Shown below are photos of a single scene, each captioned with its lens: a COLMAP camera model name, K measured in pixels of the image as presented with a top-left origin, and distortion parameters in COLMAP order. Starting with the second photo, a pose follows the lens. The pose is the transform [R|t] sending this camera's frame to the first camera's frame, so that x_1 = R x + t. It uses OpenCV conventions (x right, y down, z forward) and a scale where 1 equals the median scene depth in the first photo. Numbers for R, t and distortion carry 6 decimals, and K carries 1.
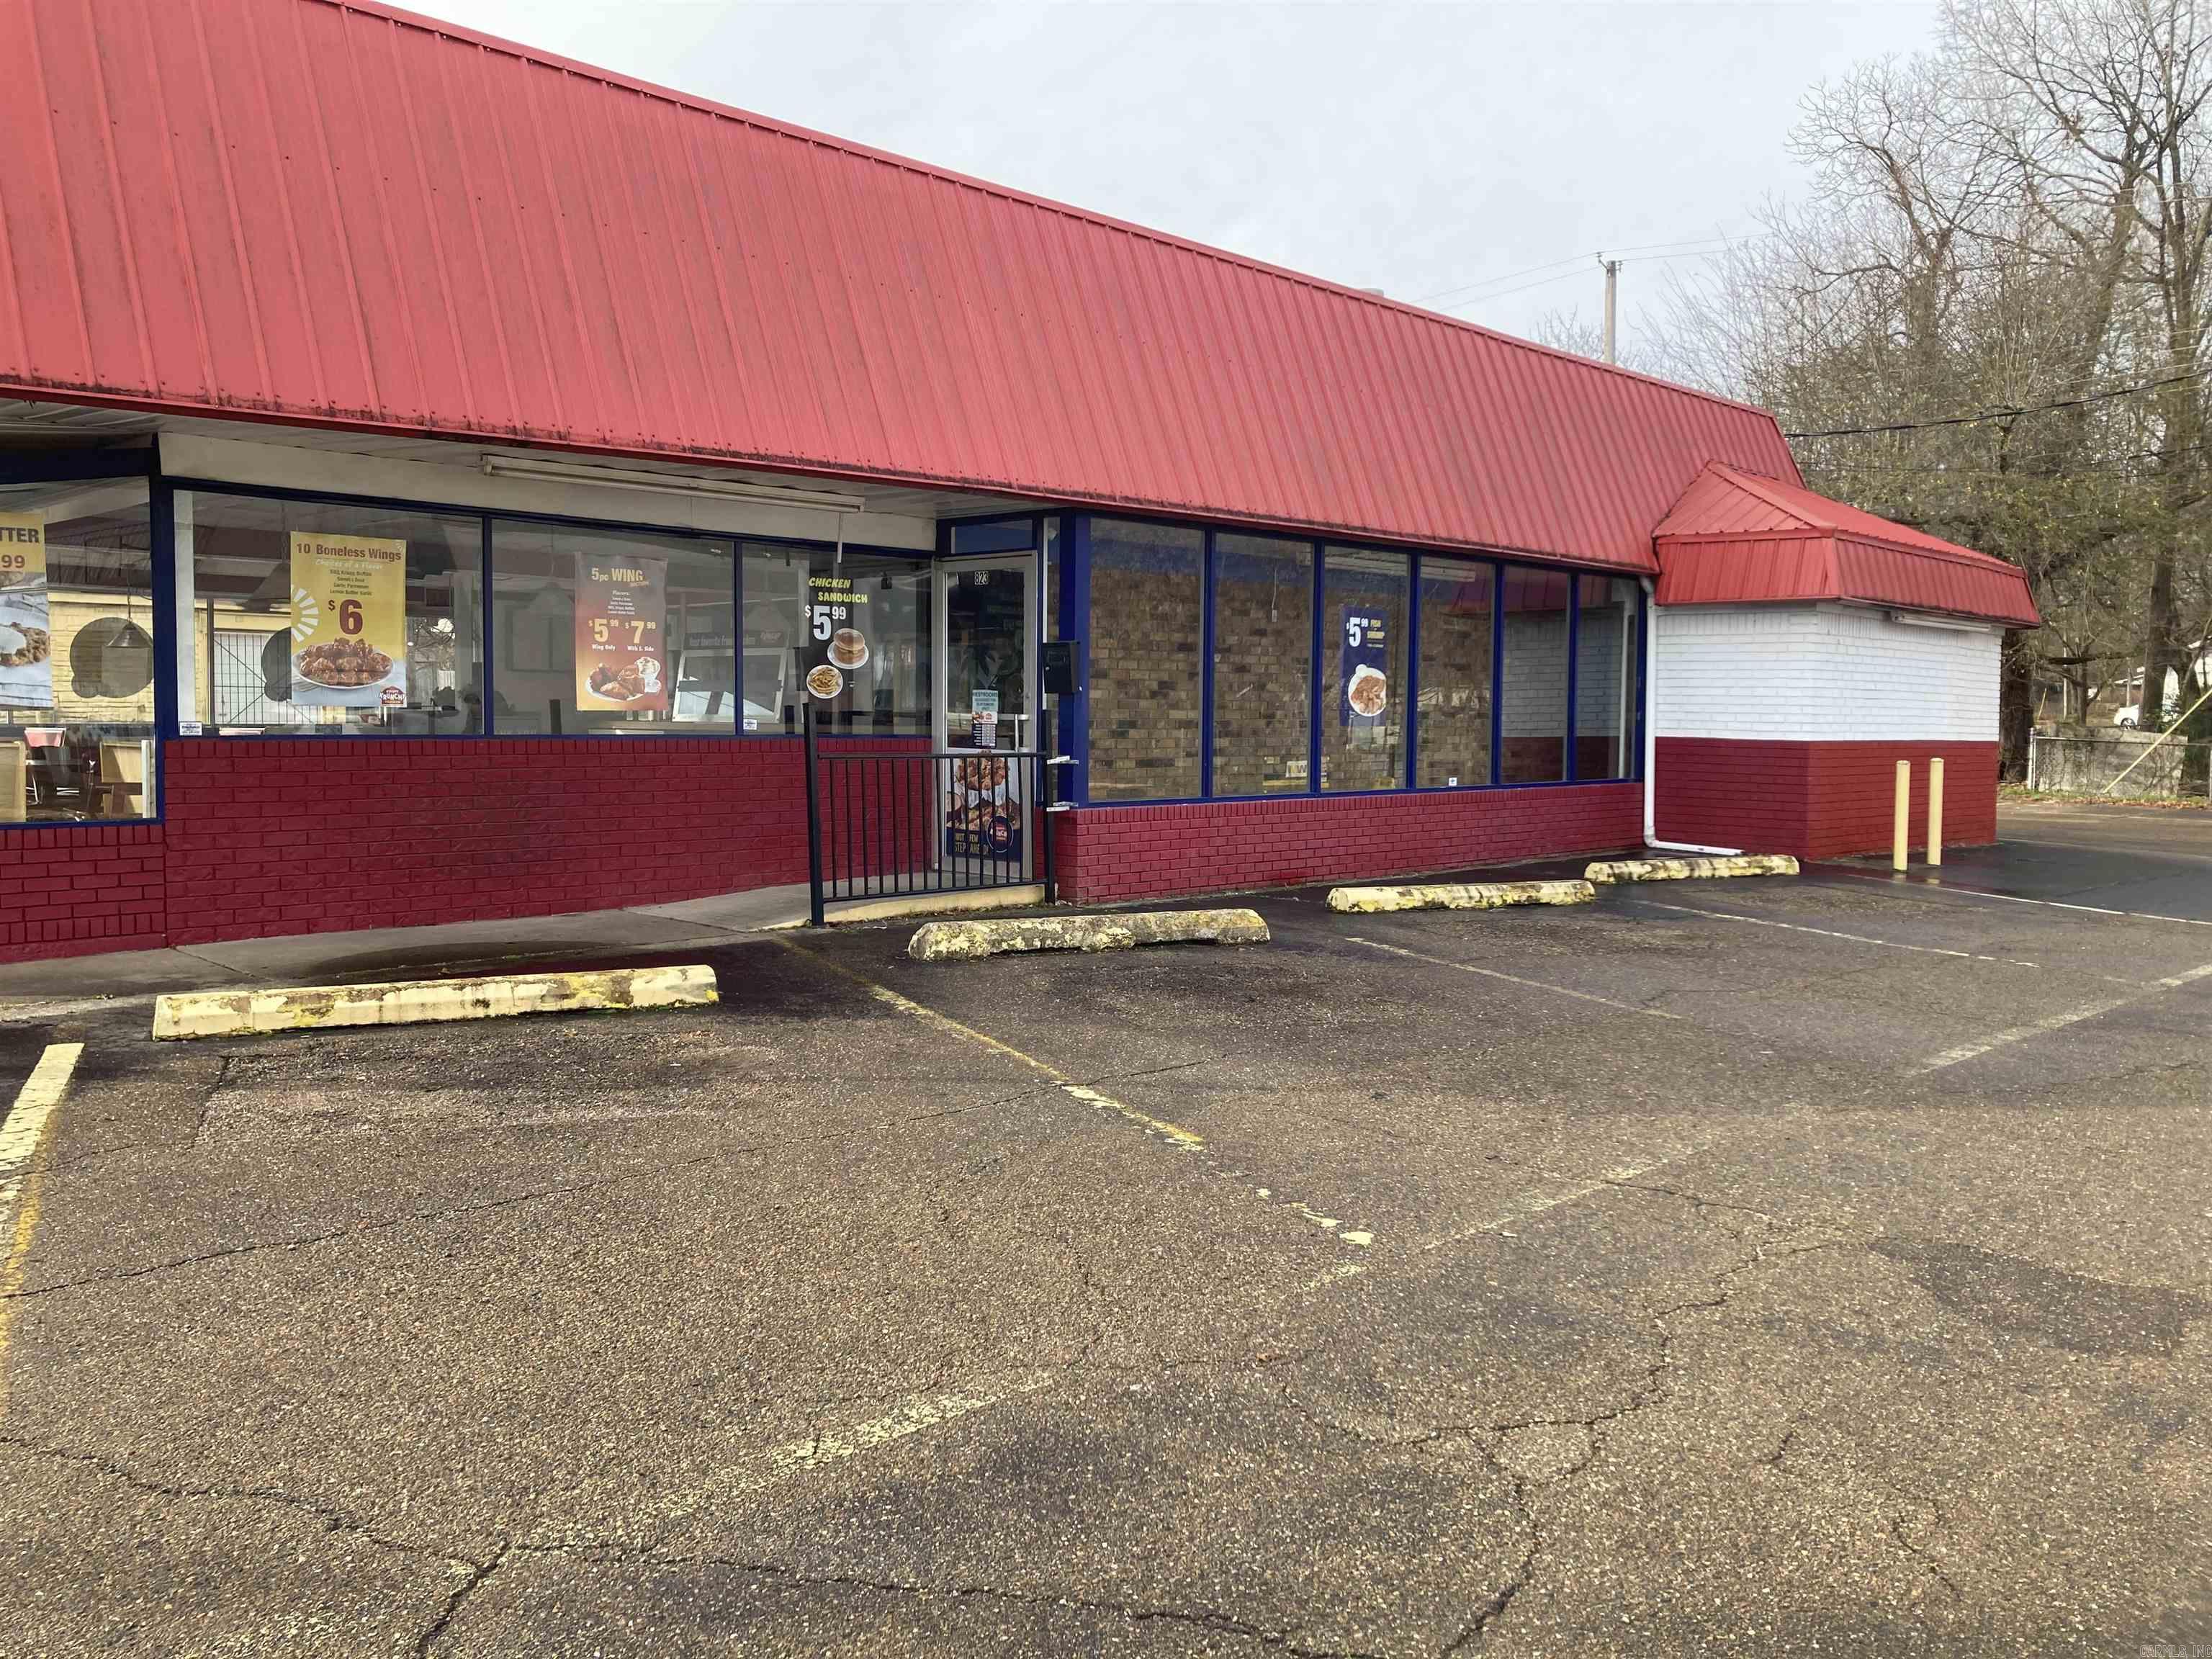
lens RADIAL K [[1821.1, 0, 1100.4], [0, 1821.1, 841.8], [0, 0, 1]] dist [0.046768, -0.026849]
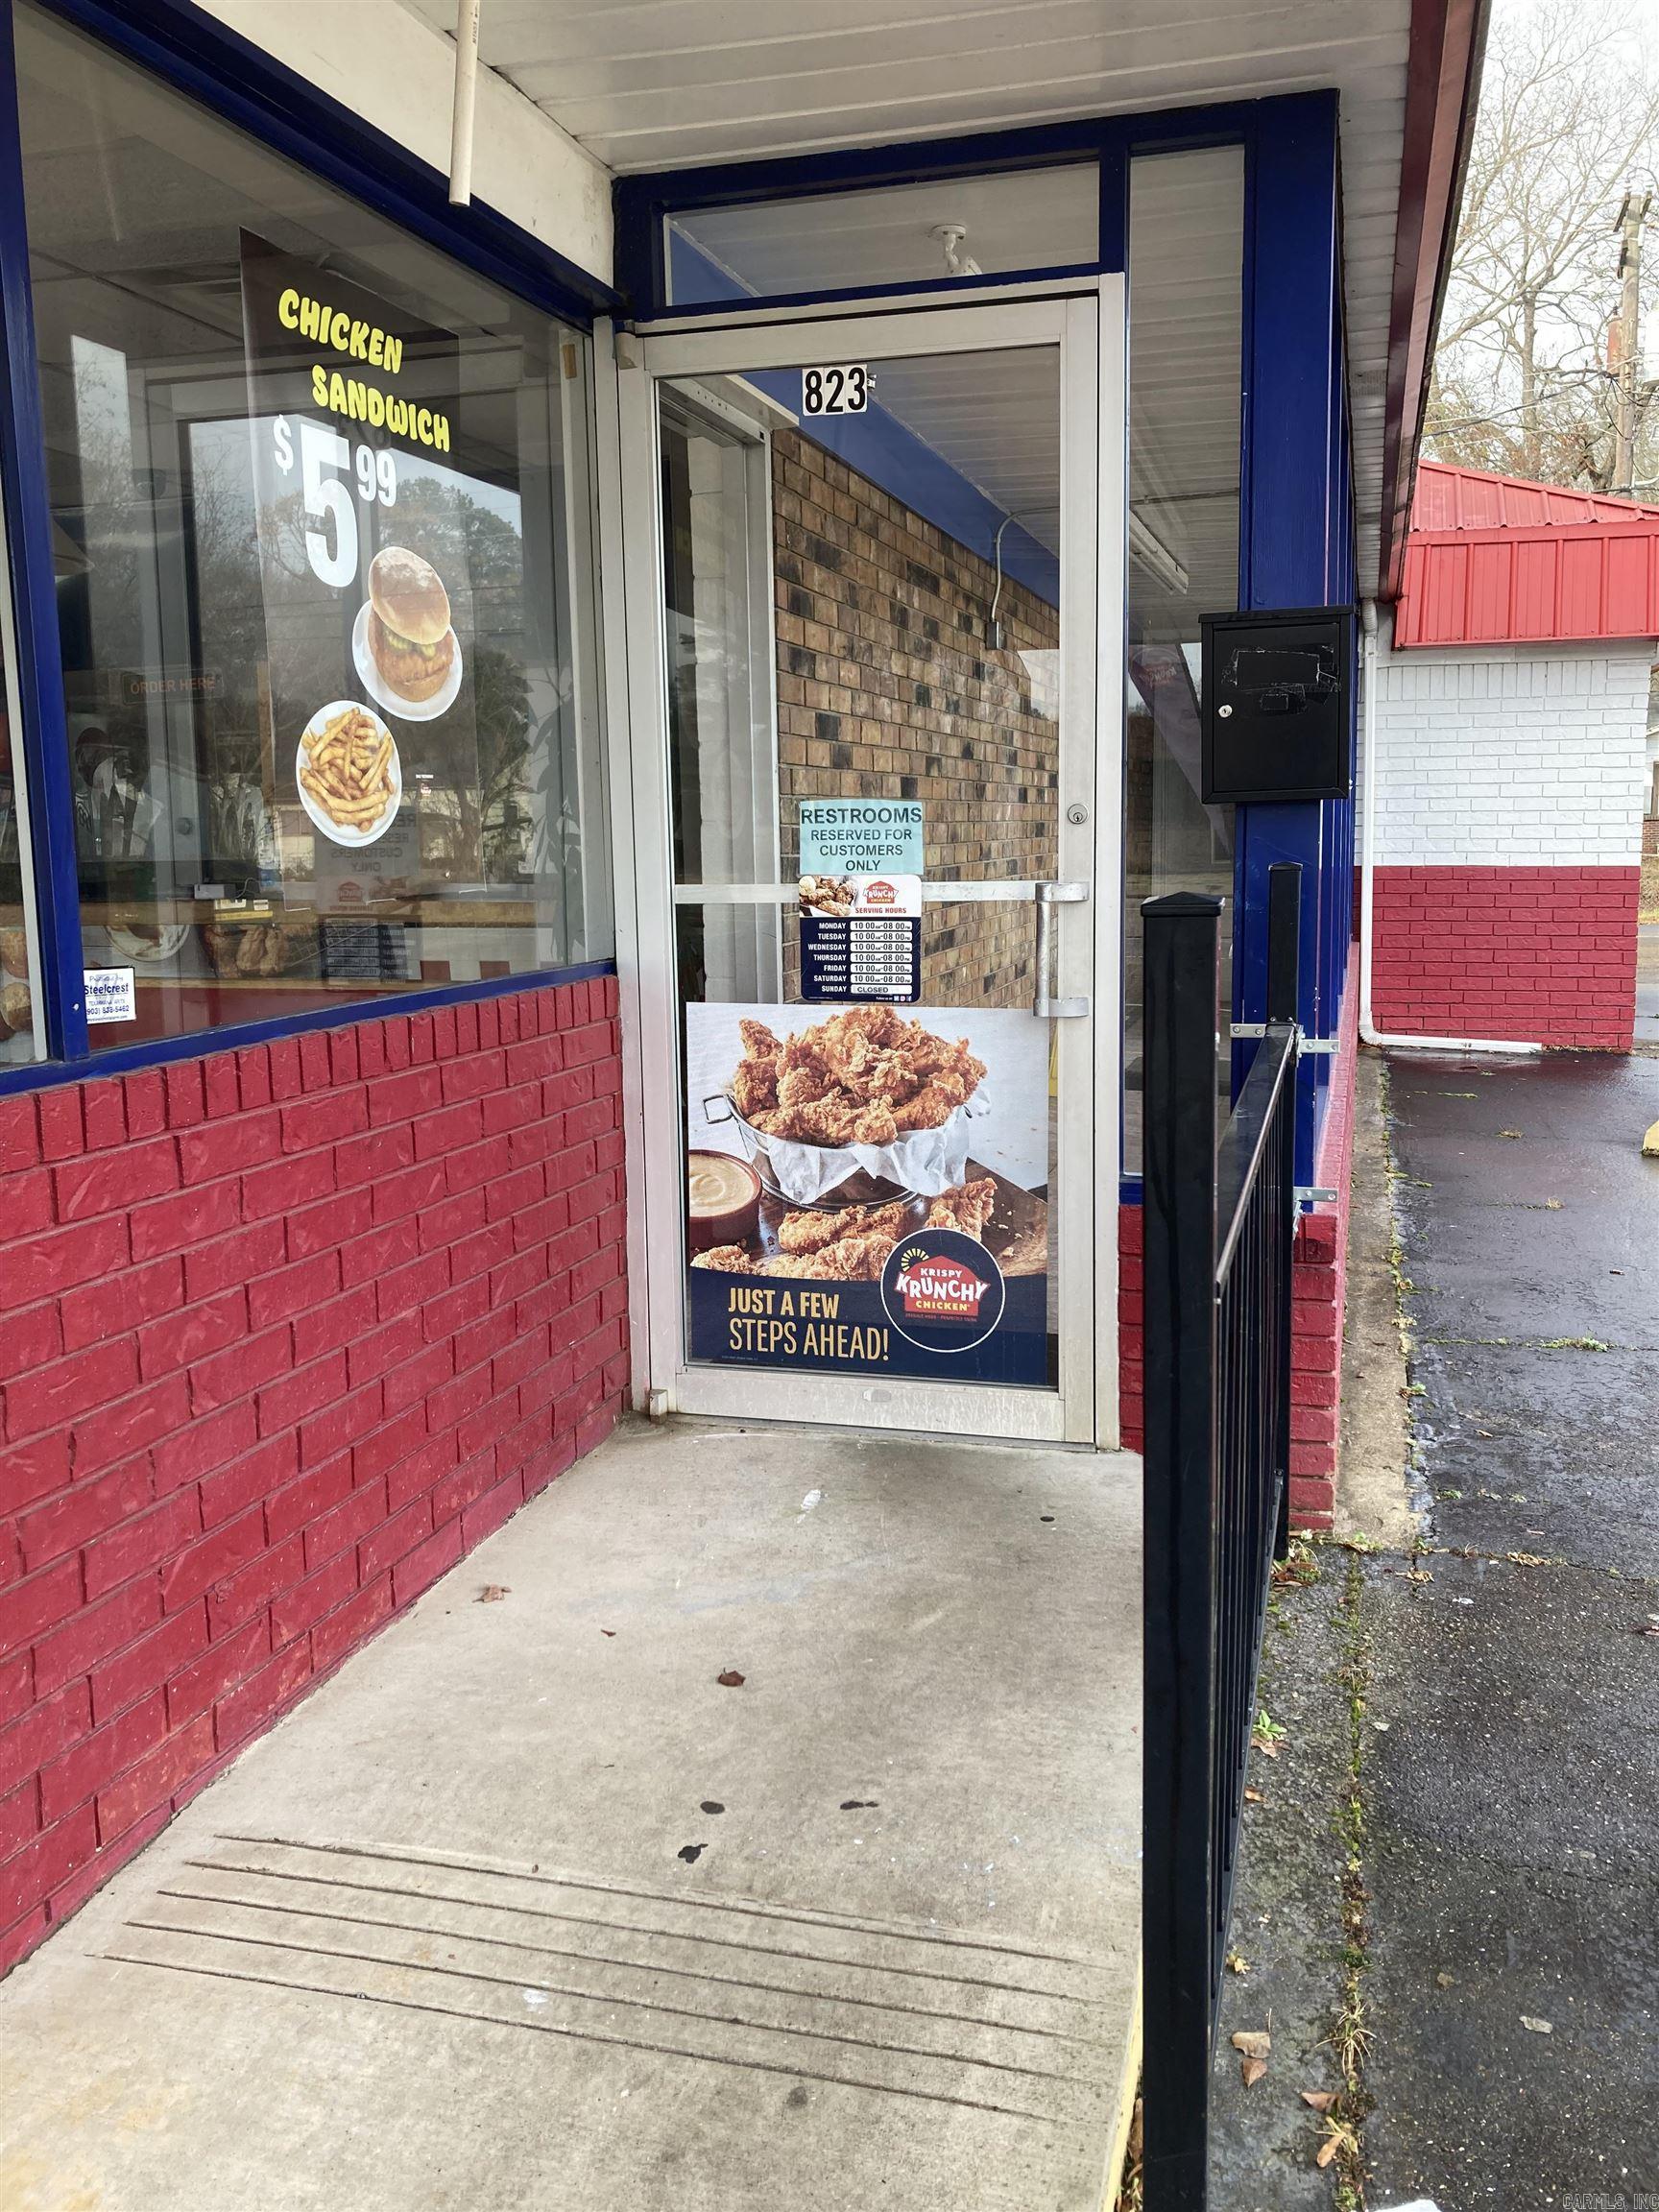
lens RADIAL K [[1821.1, 0, 840.6], [0, 1821.1, 1083.8], [0, 0, 1]] dist [0.046768, -0.026849]
pose [[0.882797, -0.087821, 0.461473, -0.204281], [0.056572, 0.995095, 0.081149, -0.063199], [-0.466336, -0.045531, 0.883435, 0.756492]]
